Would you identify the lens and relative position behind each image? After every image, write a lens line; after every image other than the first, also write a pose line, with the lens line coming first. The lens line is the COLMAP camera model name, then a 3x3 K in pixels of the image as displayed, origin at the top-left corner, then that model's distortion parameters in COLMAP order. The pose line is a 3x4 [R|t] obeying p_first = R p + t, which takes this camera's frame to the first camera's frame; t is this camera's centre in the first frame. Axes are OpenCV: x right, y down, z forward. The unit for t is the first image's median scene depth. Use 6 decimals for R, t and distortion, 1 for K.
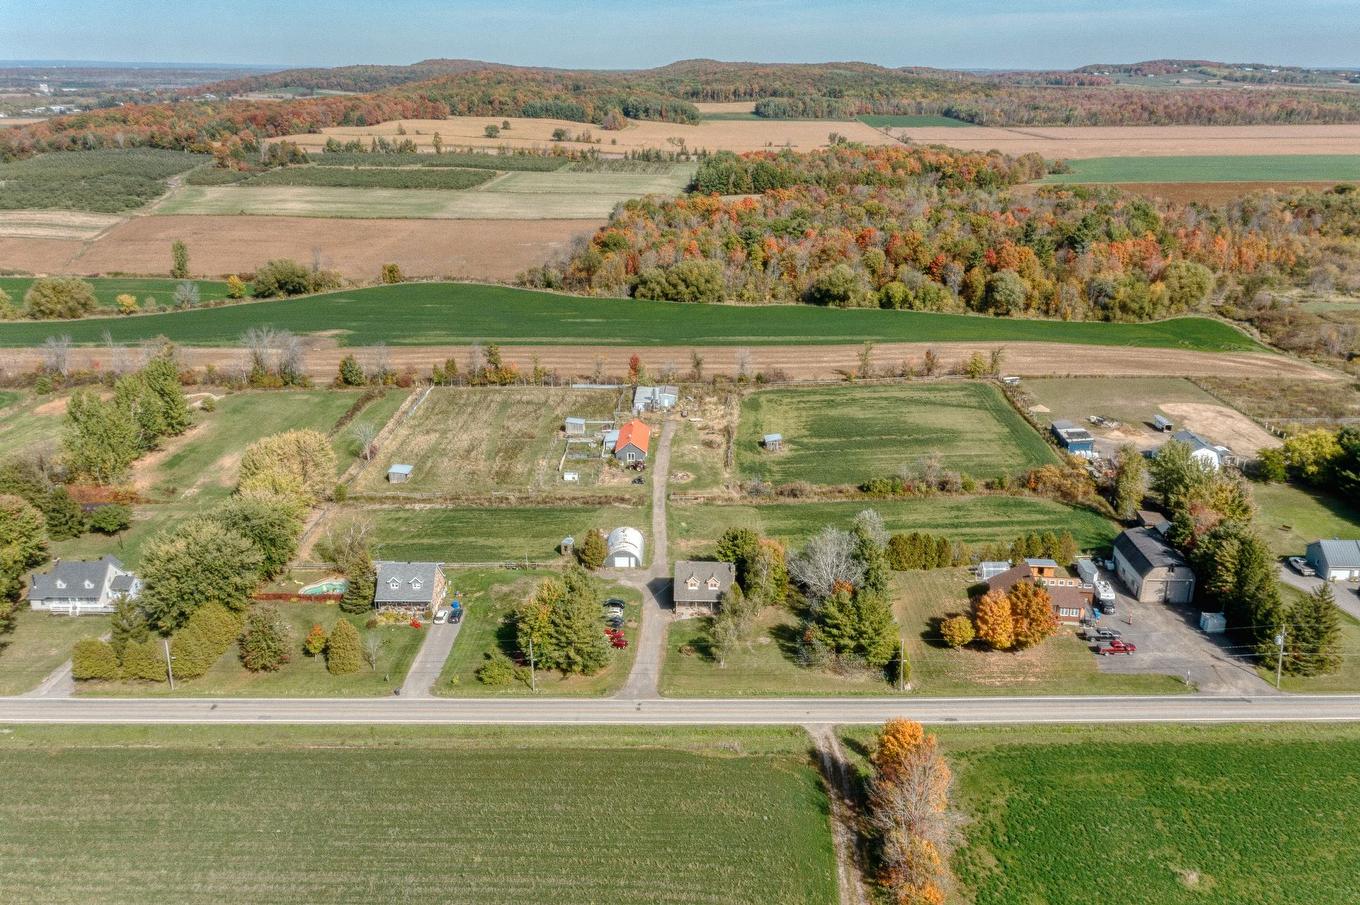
lens RADIAL K [[1075.3, 0, 677.5], [0, 1075.3, 458.5], [0, 0, 1]] dist [-0.001911, 0.038652]
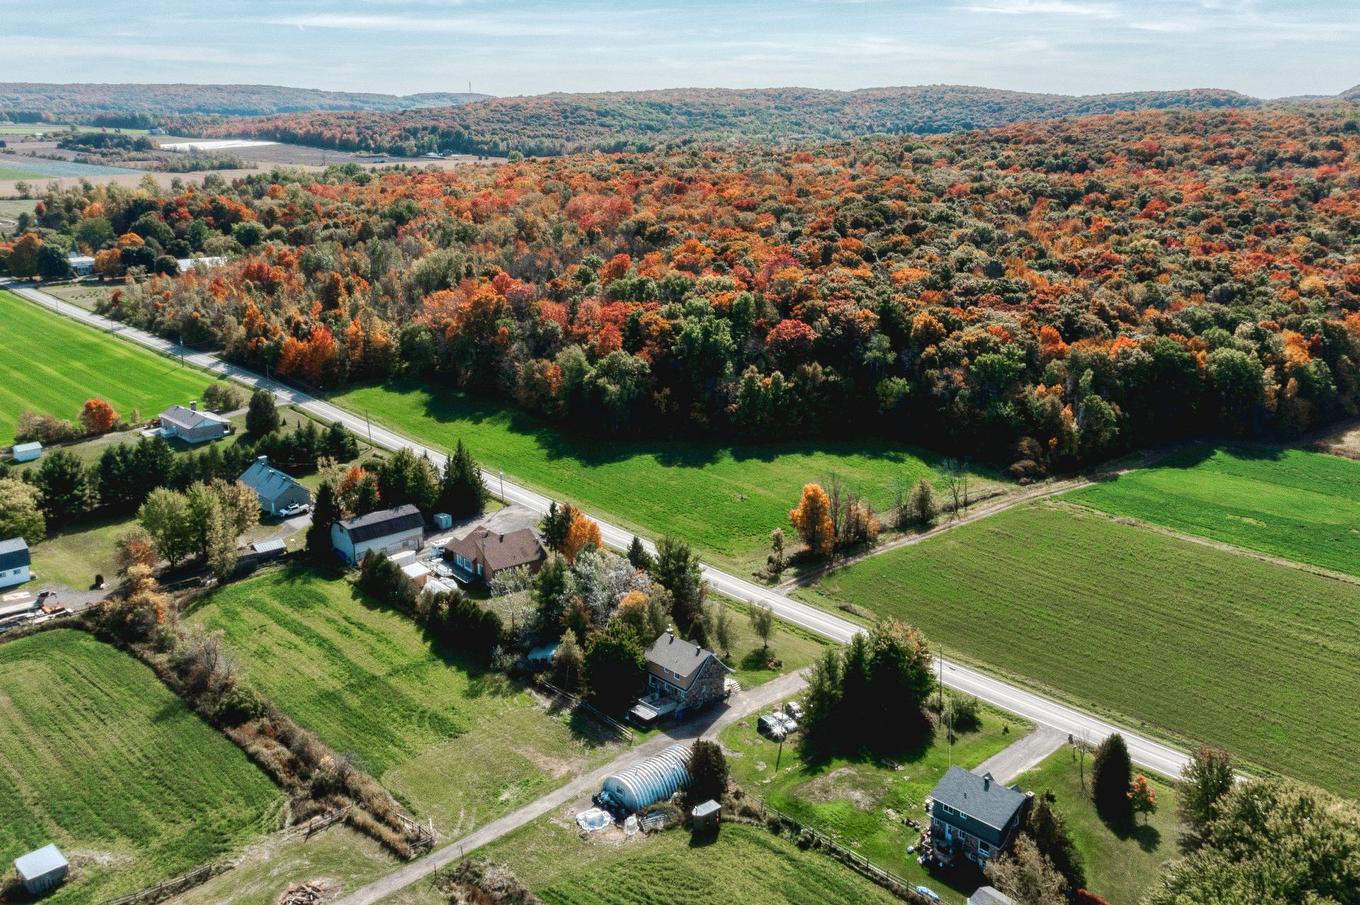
lens RADIAL K [[1263.2, 0, 689.3], [0, 1263.2, 441.9], [0, 0, 1]] dist [0.010972, 0.000000]
pose [[-0.710856, -0.178018, 0.680436, -0.354948], [0.247250, 0.842442, 0.478706, -0.289713], [-0.658446, 0.508529, -0.554840, 0.838027]]
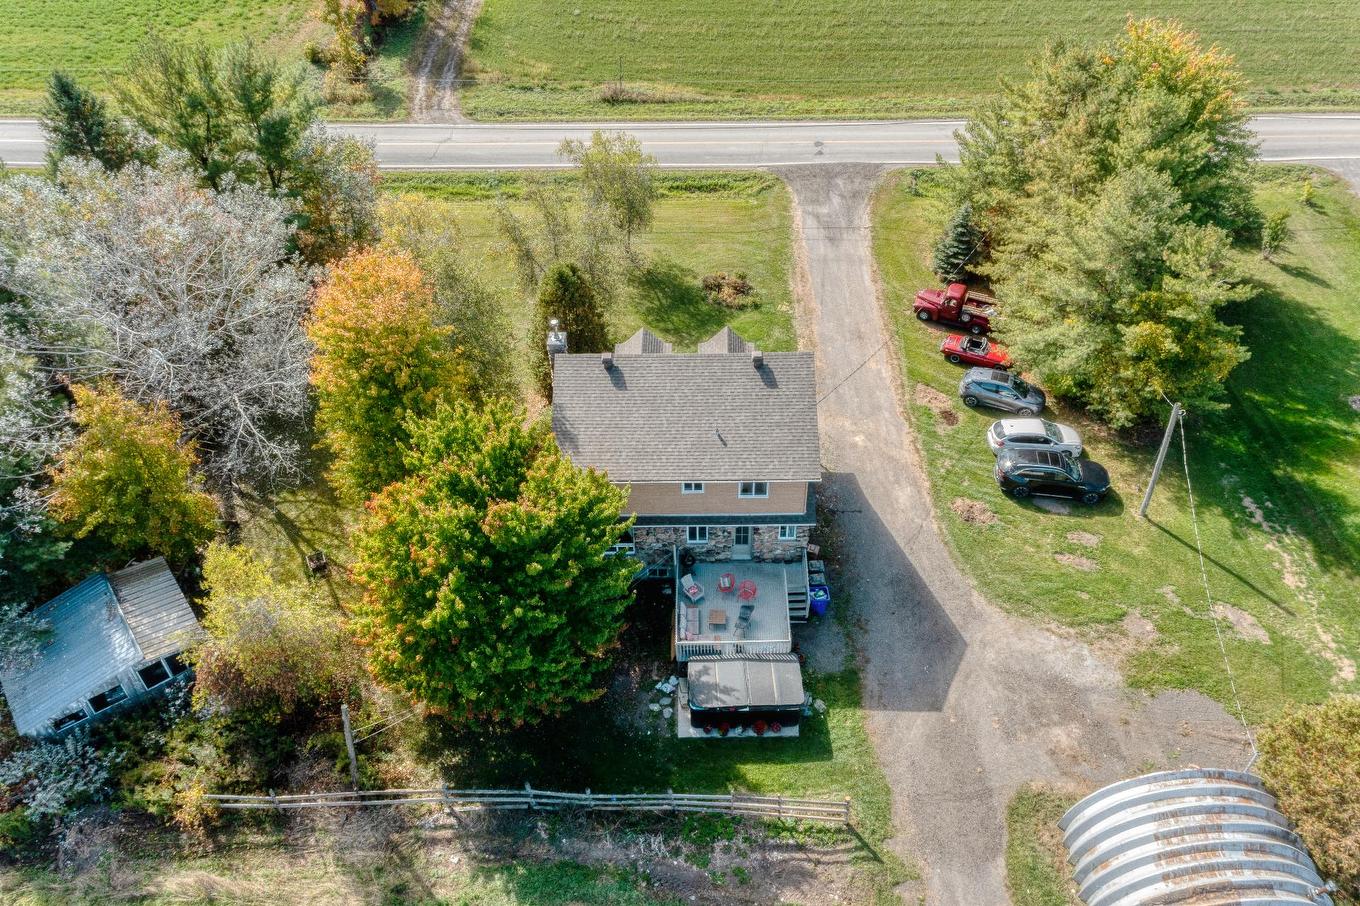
lens RADIAL K [[1075.3, 0, 676.9], [0, 1075.3, 450.8], [0, 0, 1]] dist [-0.001911, 0.038652]
pose [[-0.998782, 0.047109, -0.014679, 0.017163], [0.008963, 0.465758, 0.884867, -0.051657], [0.048522, 0.883657, -0.465613, 0.640369]]
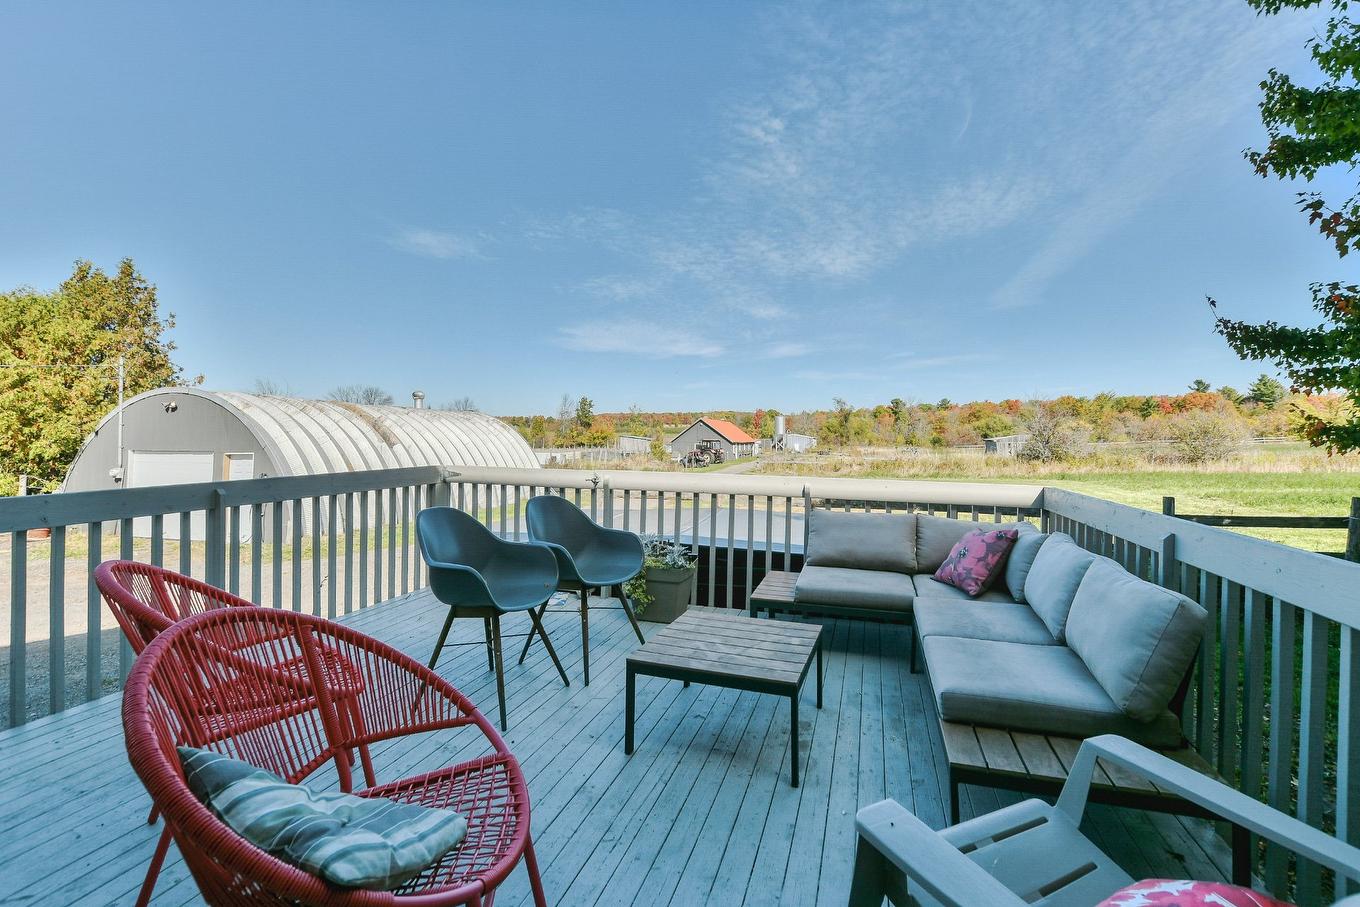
lens RADIAL K [[616.4, 0, 707.4], [0, 616.4, 439.1], [0, 0, 1]] dist [-0.011874, -0.000147]
pose [[0.978549, 0.012797, -0.205615, 0.012366], [-0.082235, 0.939368, -0.332904, 0.067500], [0.188888, 0.342671, 0.920270, 0.591252]]
